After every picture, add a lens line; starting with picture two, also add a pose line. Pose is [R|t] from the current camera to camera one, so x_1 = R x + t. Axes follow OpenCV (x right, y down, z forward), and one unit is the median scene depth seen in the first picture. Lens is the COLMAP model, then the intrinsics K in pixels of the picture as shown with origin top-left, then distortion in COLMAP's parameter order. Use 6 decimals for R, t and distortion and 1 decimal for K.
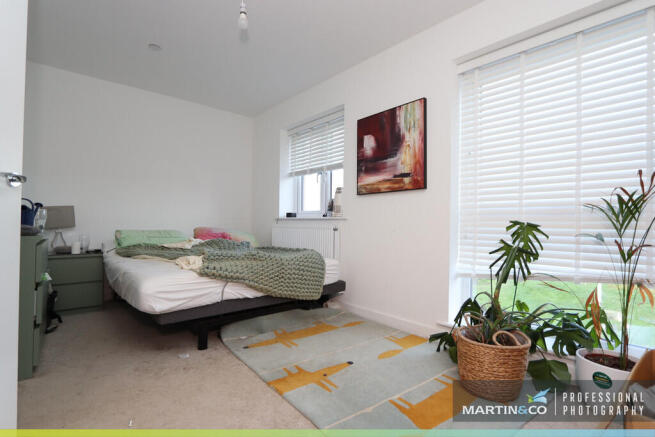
lens RADIAL K [[306.5, 0, 327.5], [0, 306.5, 218.5], [0, 0, 1]] dist [-0.025988, 0.000068]
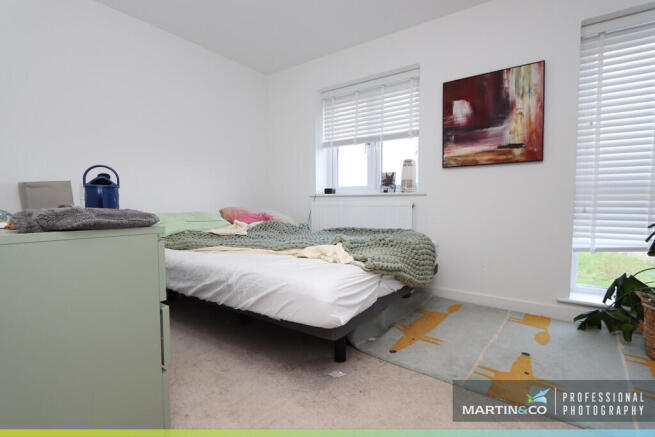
lens RADIAL K [[306.5, 0, 327.5], [0, 306.5, 218.5], [0, 0, 1]] dist [-0.025988, 0.000068]
pose [[0.975823, -0.028711, 0.216670, -0.486455], [0.012740, 0.997121, 0.074753, 0.001198], [-0.218192, -0.070186, 0.973379, 0.210751]]
